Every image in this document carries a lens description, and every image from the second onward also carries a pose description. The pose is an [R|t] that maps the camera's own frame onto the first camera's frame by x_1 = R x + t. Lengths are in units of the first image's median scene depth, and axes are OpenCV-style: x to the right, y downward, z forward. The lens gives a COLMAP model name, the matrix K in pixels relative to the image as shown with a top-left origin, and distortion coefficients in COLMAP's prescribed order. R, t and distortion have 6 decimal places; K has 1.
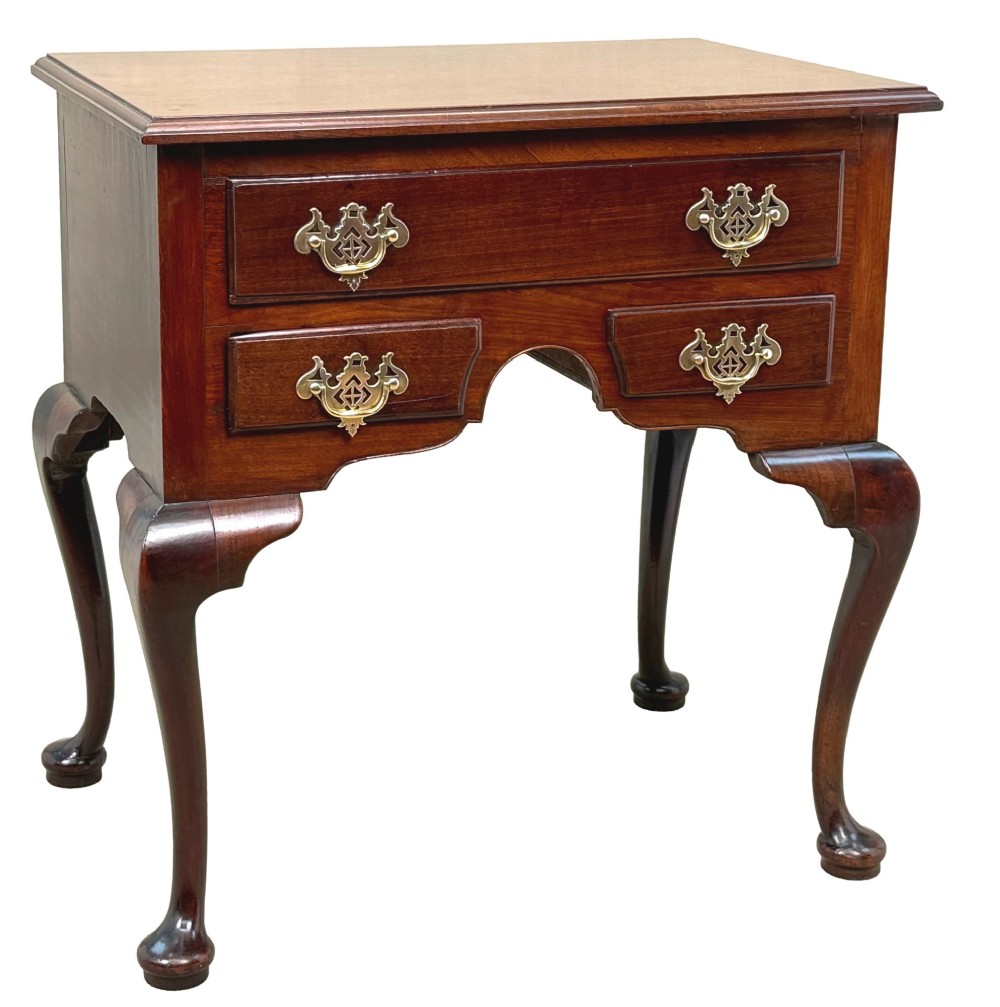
lens RADIAL K [[2408.3, 0, 499.0], [0, 2408.3, 508.0], [0, 0, 1]] dist [0.064102, 0.000000]
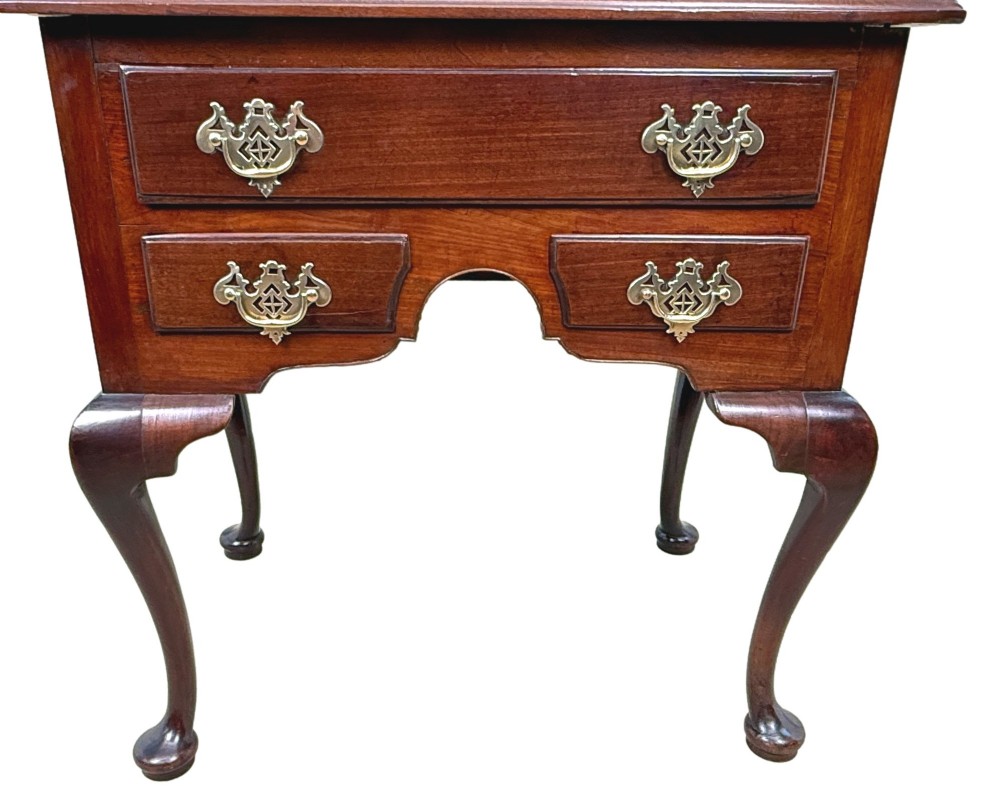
lens RADIAL K [[894.1, 0, 450.8], [0, 894.1, 461.8], [0, 0, 1]] dist [0.001908, -0.008134]
pose [[0.946970, 0.123789, -0.296520, 0.126261], [-0.086040, 0.986802, 0.137184, -0.038355], [0.309588, -0.104397, 0.945122, 0.640759]]
